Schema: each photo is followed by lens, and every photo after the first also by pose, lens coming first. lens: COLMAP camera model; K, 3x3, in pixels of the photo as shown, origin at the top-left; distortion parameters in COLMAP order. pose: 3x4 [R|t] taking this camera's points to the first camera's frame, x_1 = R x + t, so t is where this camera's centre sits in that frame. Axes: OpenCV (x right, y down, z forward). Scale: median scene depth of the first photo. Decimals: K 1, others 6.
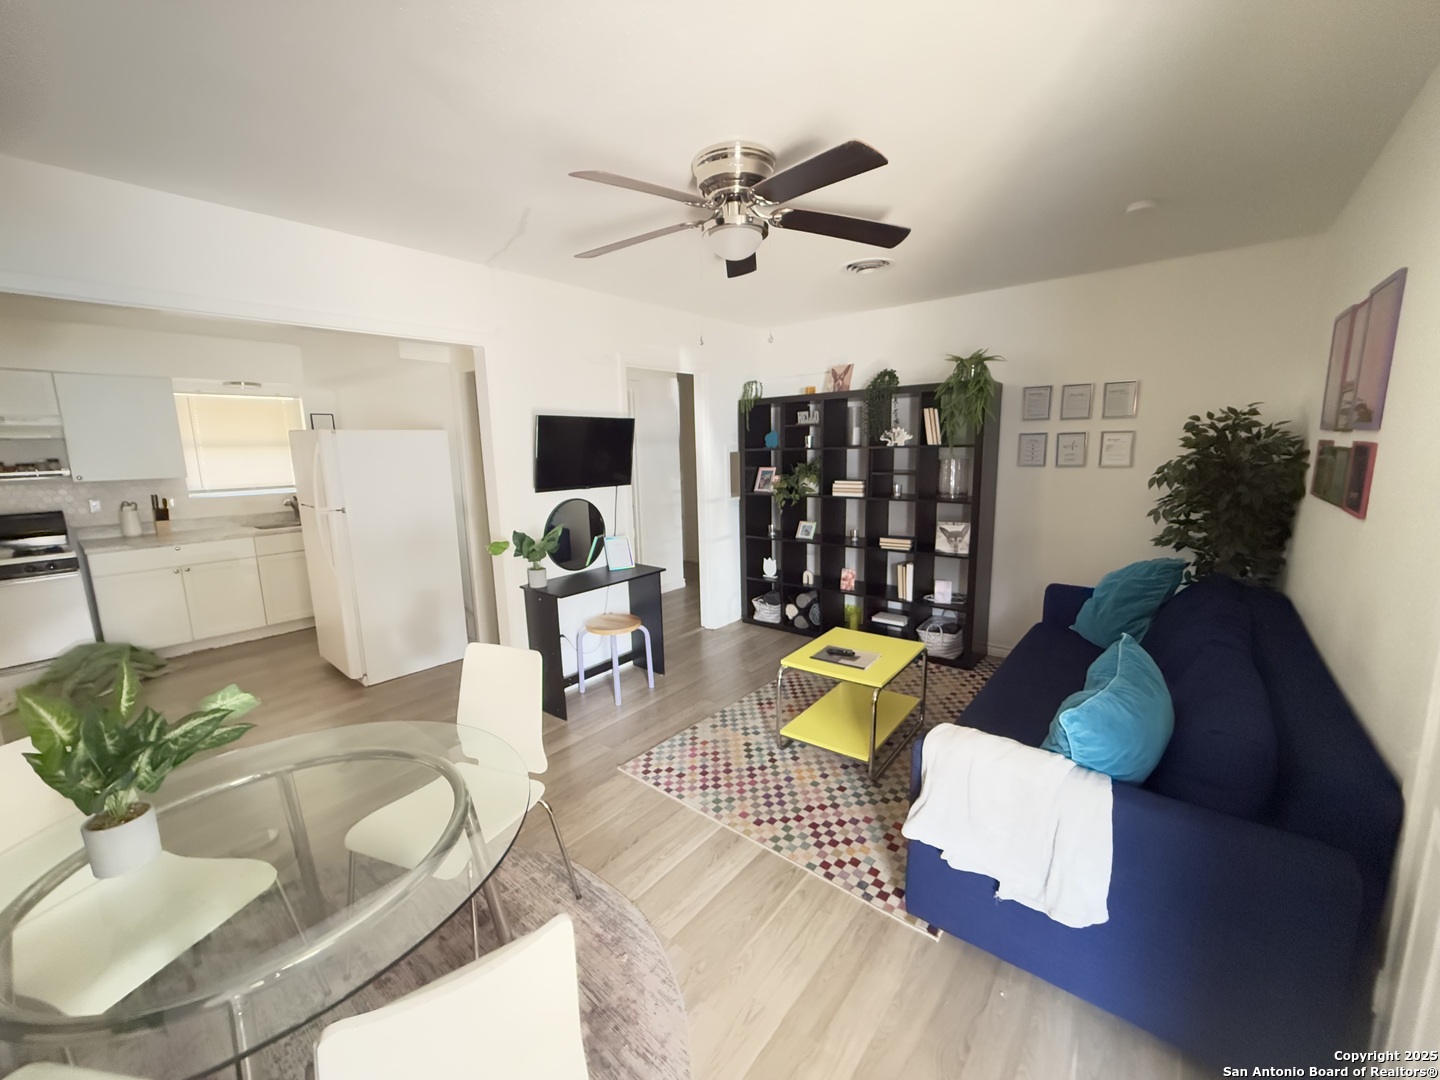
lens RADIAL K [[574.2, 0, 717.9], [0, 574.2, 540.5], [0, 0, 1]] dist [-0.000611, 0.000285]
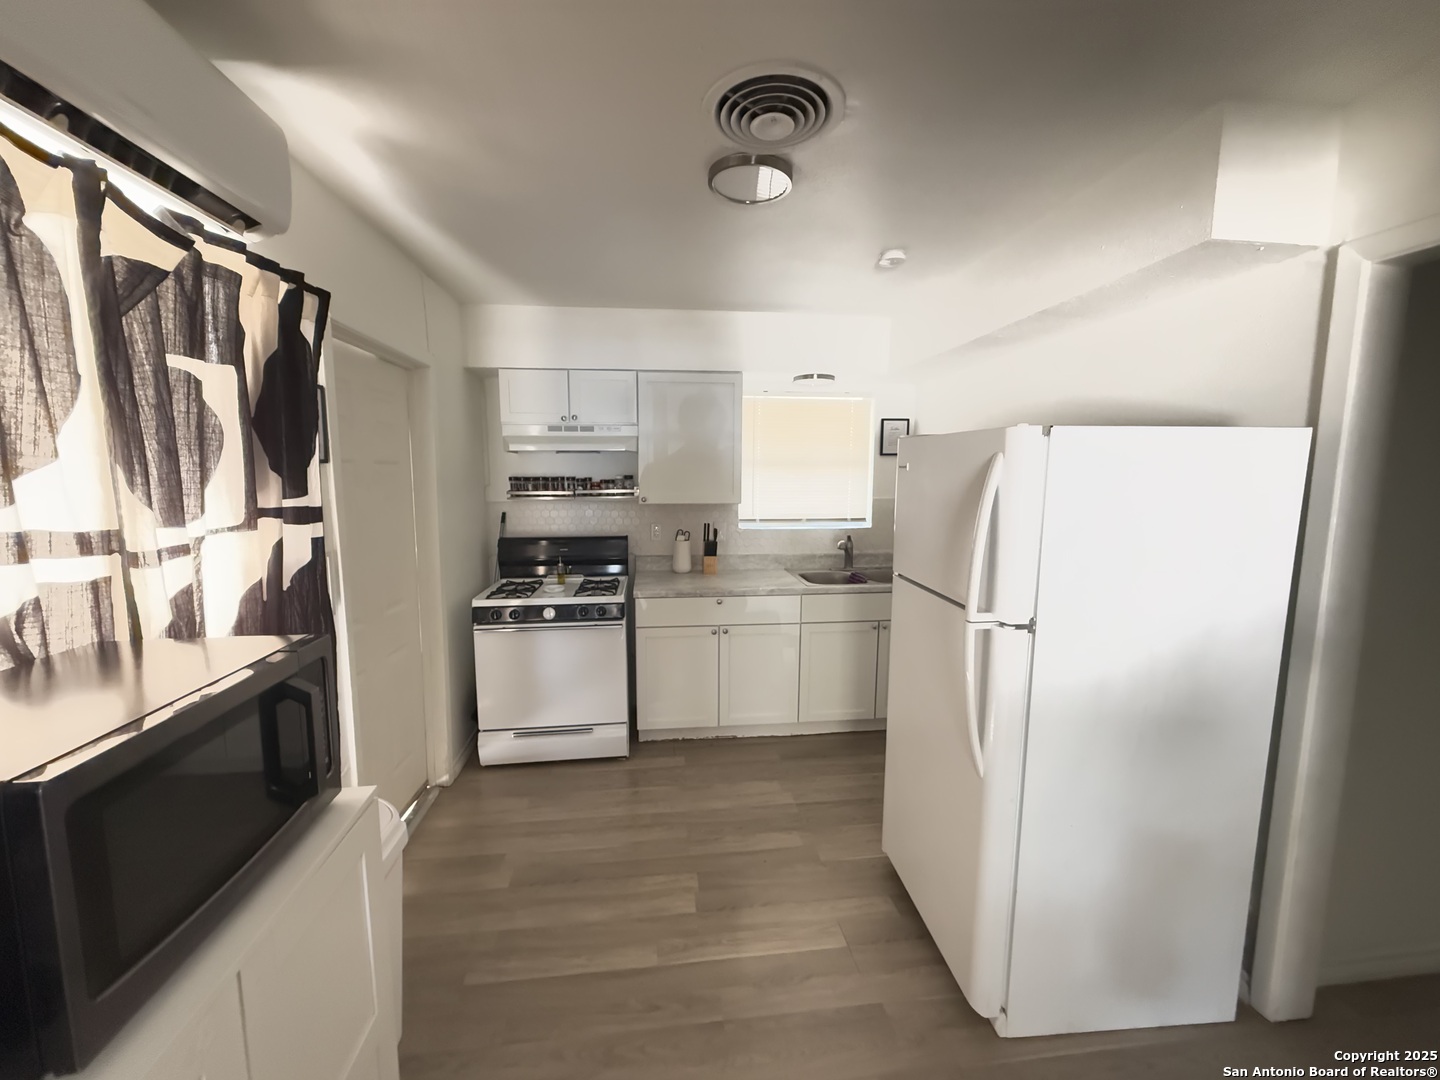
lens RADIAL K [[574.2, 0, 715.9], [0, 574.2, 537.6], [0, 0, 1]] dist [-0.000611, 0.000285]
pose [[0.717302, 0.101960, -0.689262, -0.574226], [-0.130369, 0.991405, 0.010982, -0.094750], [0.684457, 0.081981, 0.724429, 0.589350]]
